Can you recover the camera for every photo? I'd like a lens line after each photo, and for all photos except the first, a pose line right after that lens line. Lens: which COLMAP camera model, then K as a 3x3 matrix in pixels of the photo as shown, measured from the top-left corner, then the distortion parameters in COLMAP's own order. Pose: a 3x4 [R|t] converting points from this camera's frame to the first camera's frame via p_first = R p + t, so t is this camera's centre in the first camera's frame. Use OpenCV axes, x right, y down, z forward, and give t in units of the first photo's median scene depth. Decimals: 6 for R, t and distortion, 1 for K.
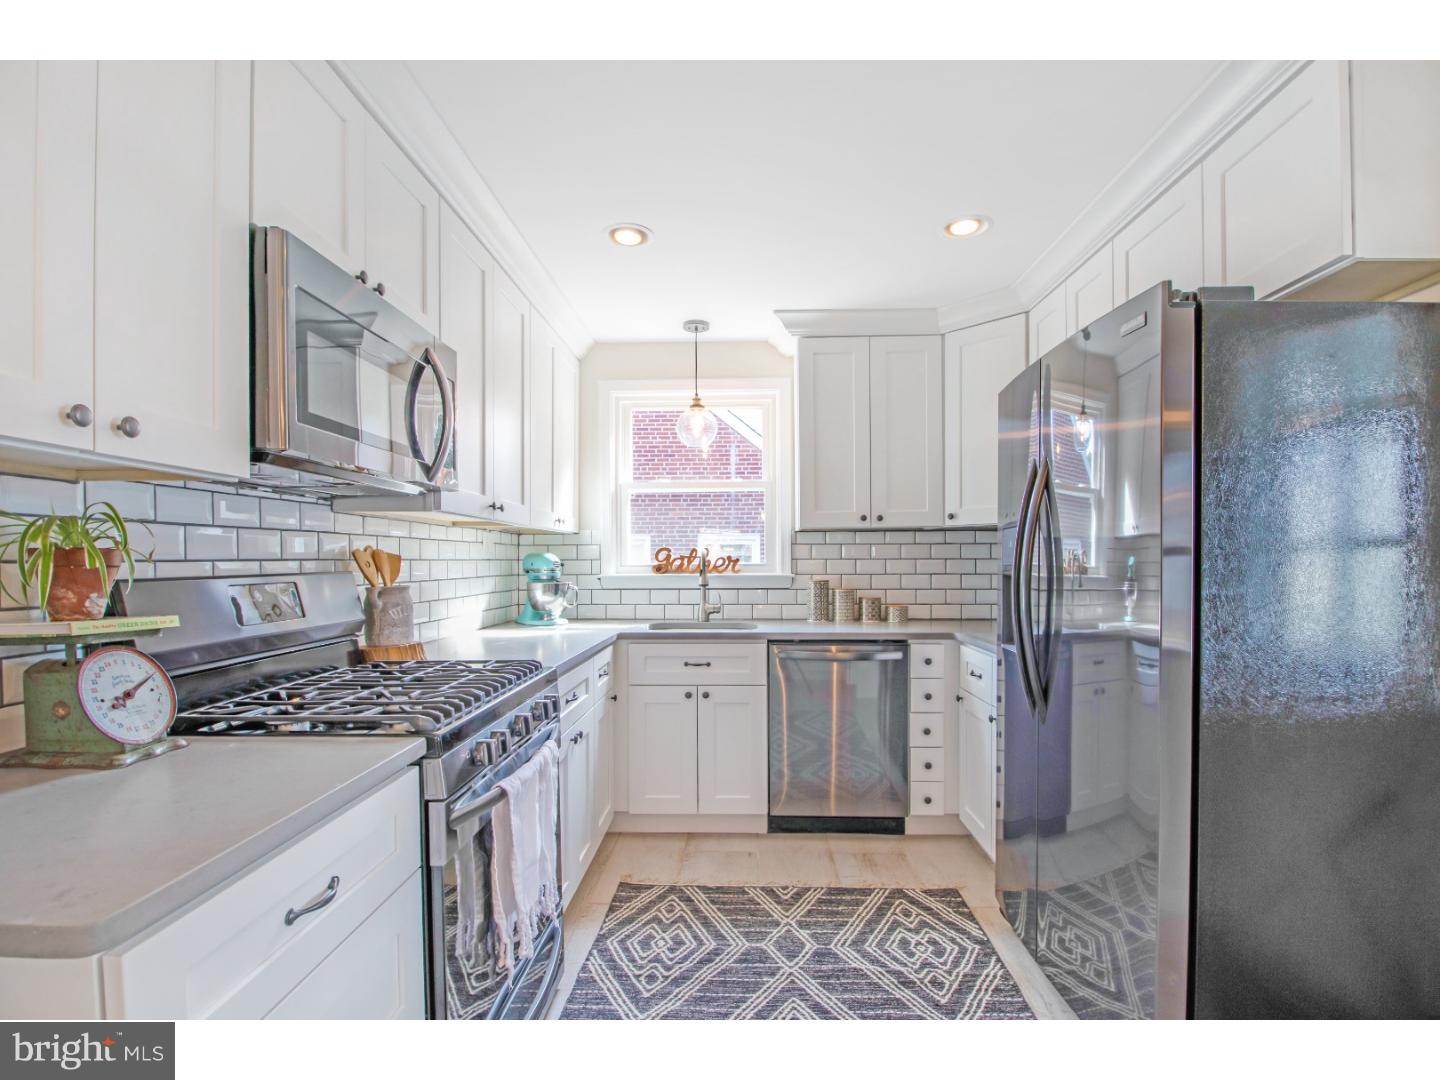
lens RADIAL K [[703.4, 0, 737.0], [0, 703.4, 567.6], [0, 0, 1]] dist [-0.000925, -0.031207]
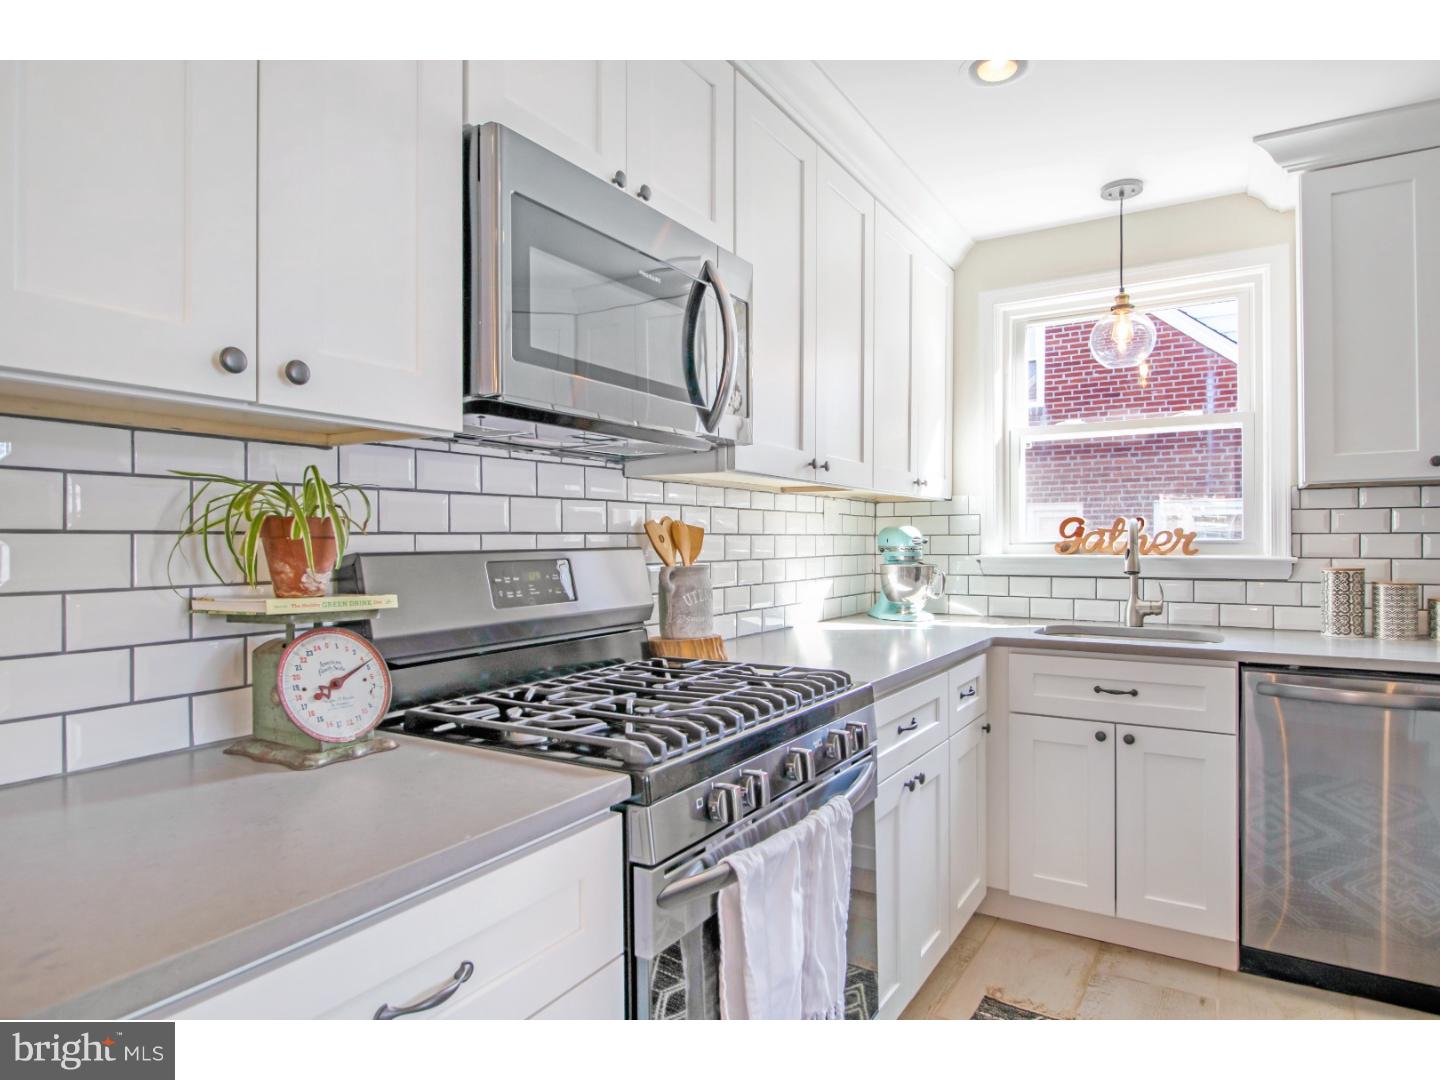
lens RADIAL K [[852.1, 0, 720.0], [0, 852.1, 540.0], [0, 0, 1]] dist [0.000731, -0.010307]
pose [[0.859724, 0.001276, -0.510757, 0.045273], [-0.005572, 0.999961, -0.006881, 0.003015], [0.510728, 0.008761, 0.859697, 0.158022]]
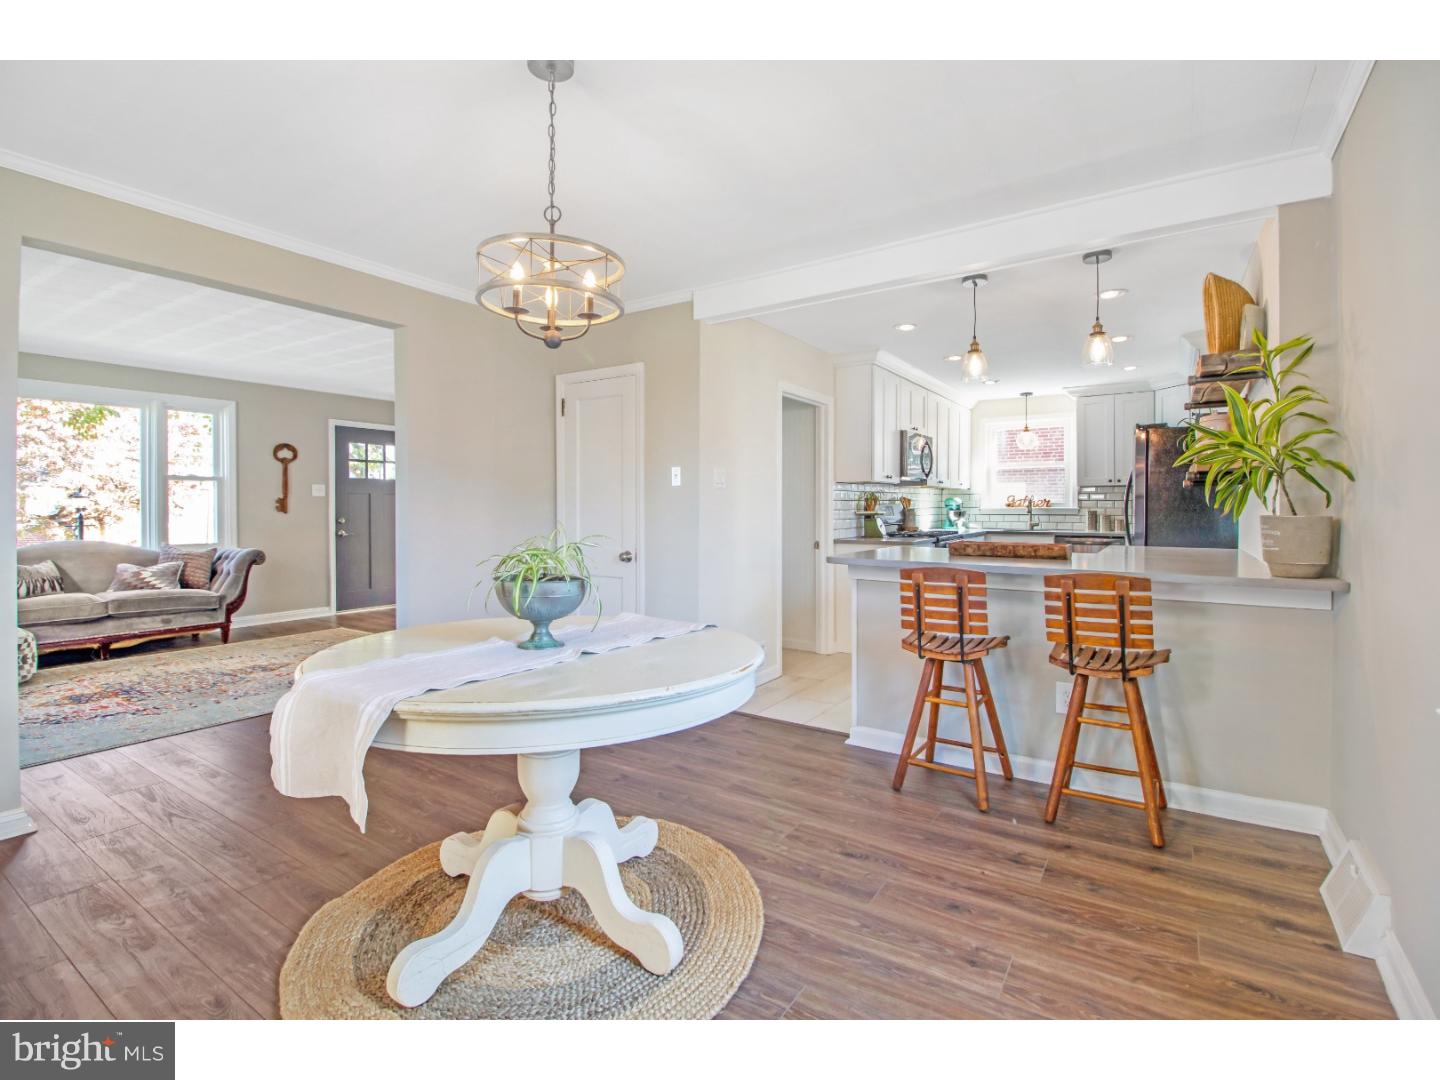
lens RADIAL K [[680.3, 0, 724.7], [0, 680.3, 508.0], [0, 0, 1]] dist [-0.001449, -0.000877]
pose [[0.842271, 0.004120, -0.539039, 0.462460], [-0.007771, 0.999960, -0.004500, 0.043365], [0.538999, 0.007979, 0.842269, -2.022945]]
